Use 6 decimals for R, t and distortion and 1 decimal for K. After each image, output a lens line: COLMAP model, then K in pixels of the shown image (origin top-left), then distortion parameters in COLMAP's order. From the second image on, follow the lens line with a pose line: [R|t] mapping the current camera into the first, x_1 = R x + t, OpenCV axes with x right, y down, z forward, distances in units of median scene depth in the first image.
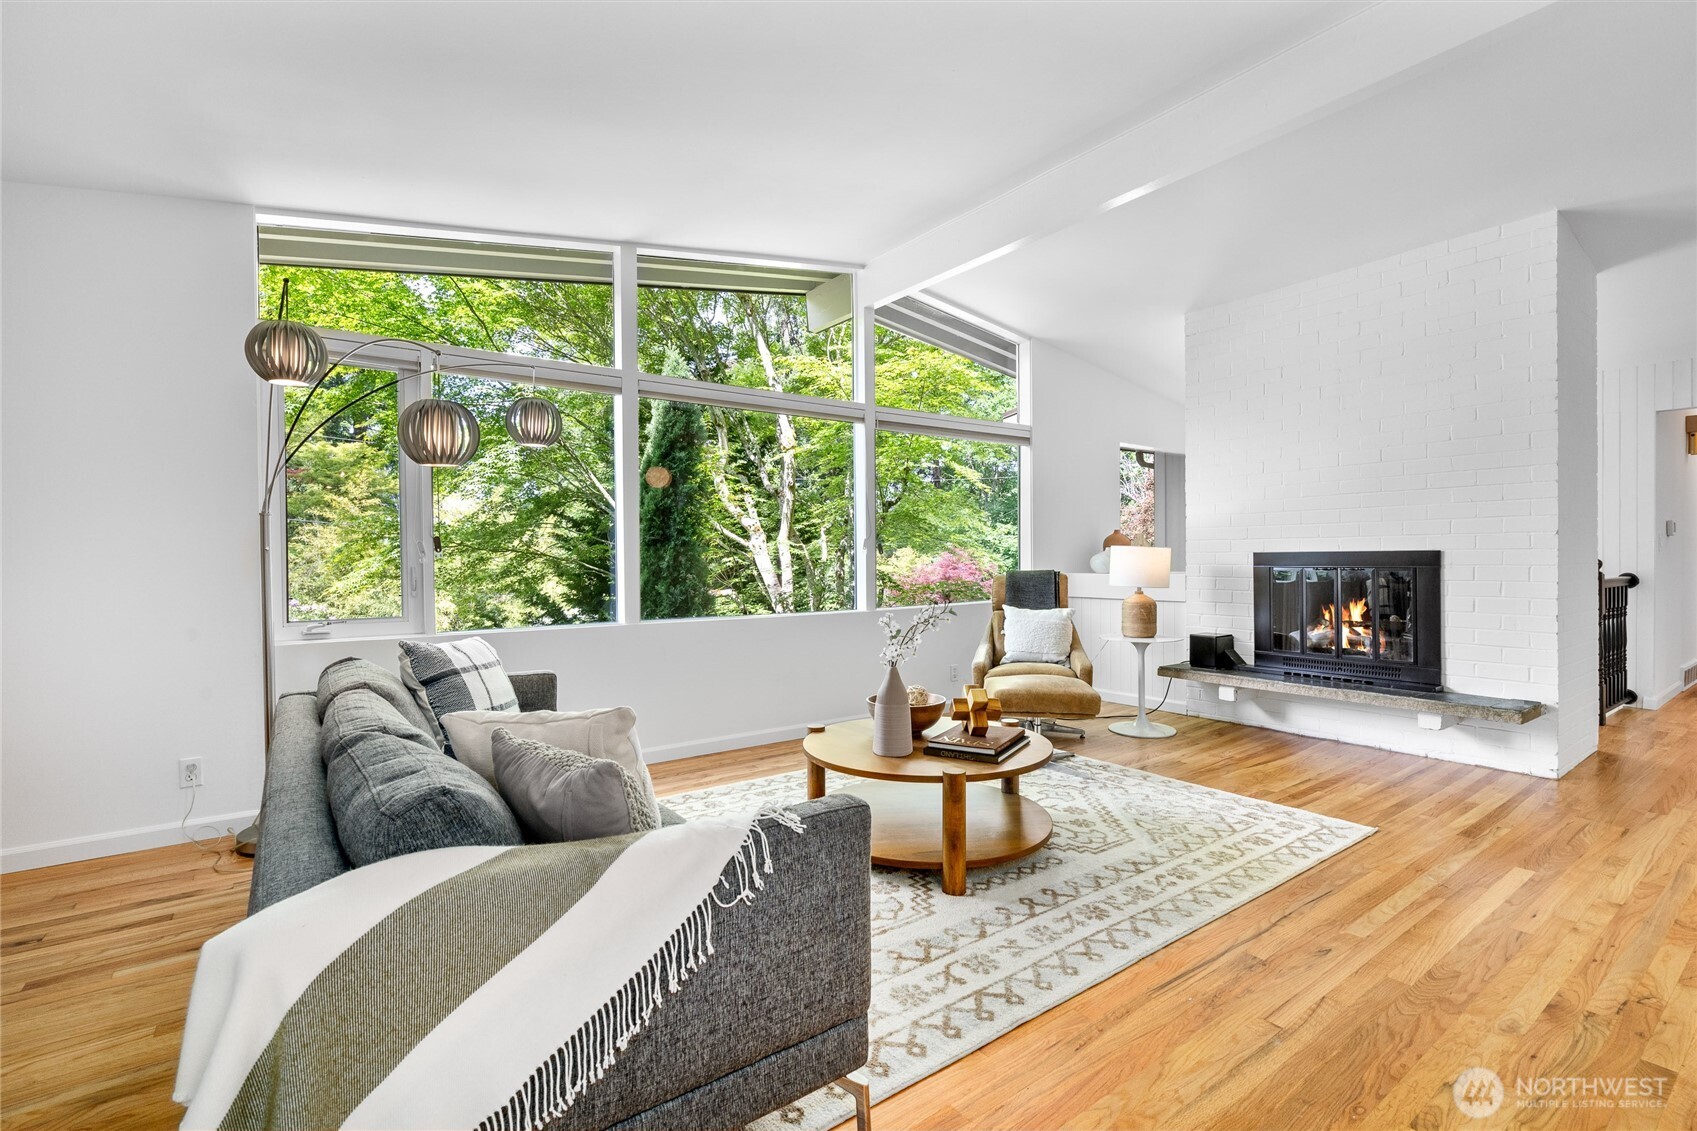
lens RADIAL K [[769.6, 0, 848.5], [0, 769.6, 565.5], [0, 0, 1]] dist [-0.002004, -0.000379]
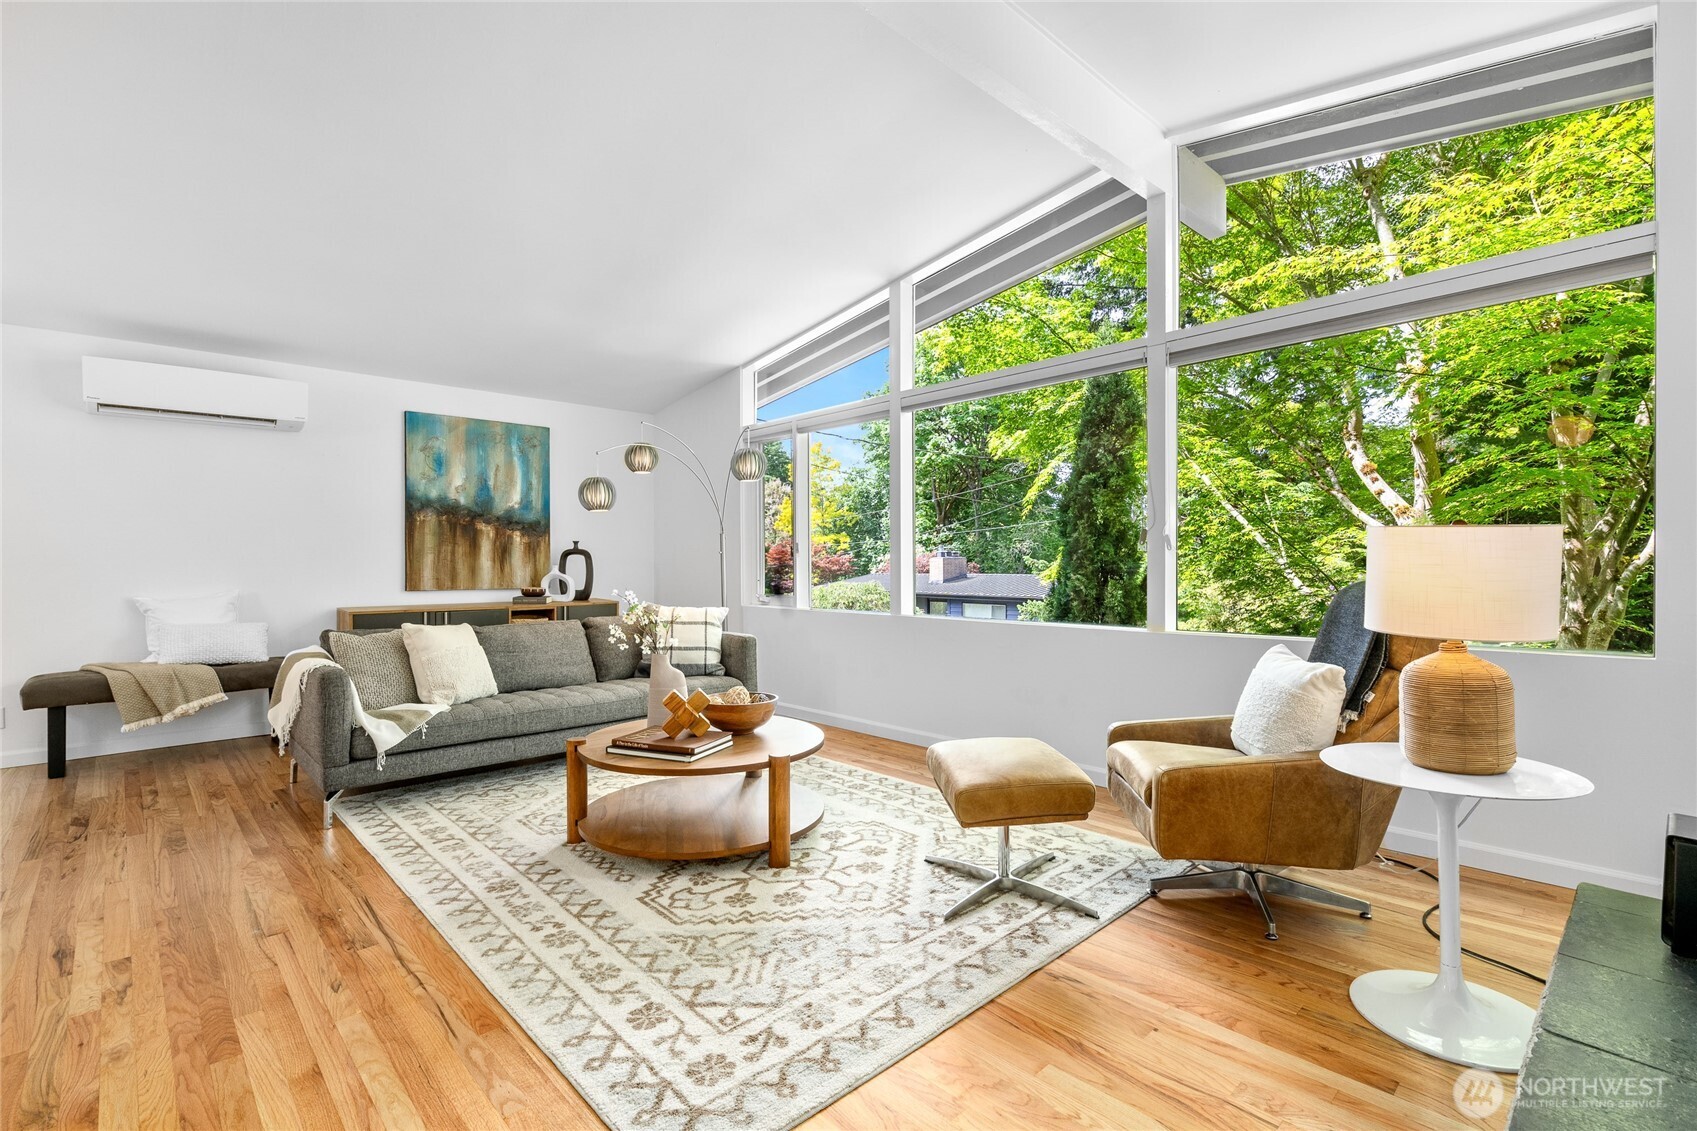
lens RADIAL K [[769.6, 0, 848.5], [0, 769.6, 565.5], [0, 0, 1]] dist [-0.002004, -0.000379]
pose [[0.124730, 0.010710, -0.992133, 1.262107], [-0.005109, 0.999935, 0.010152, -0.014258], [0.992178, 0.003802, 0.124777, 1.172712]]
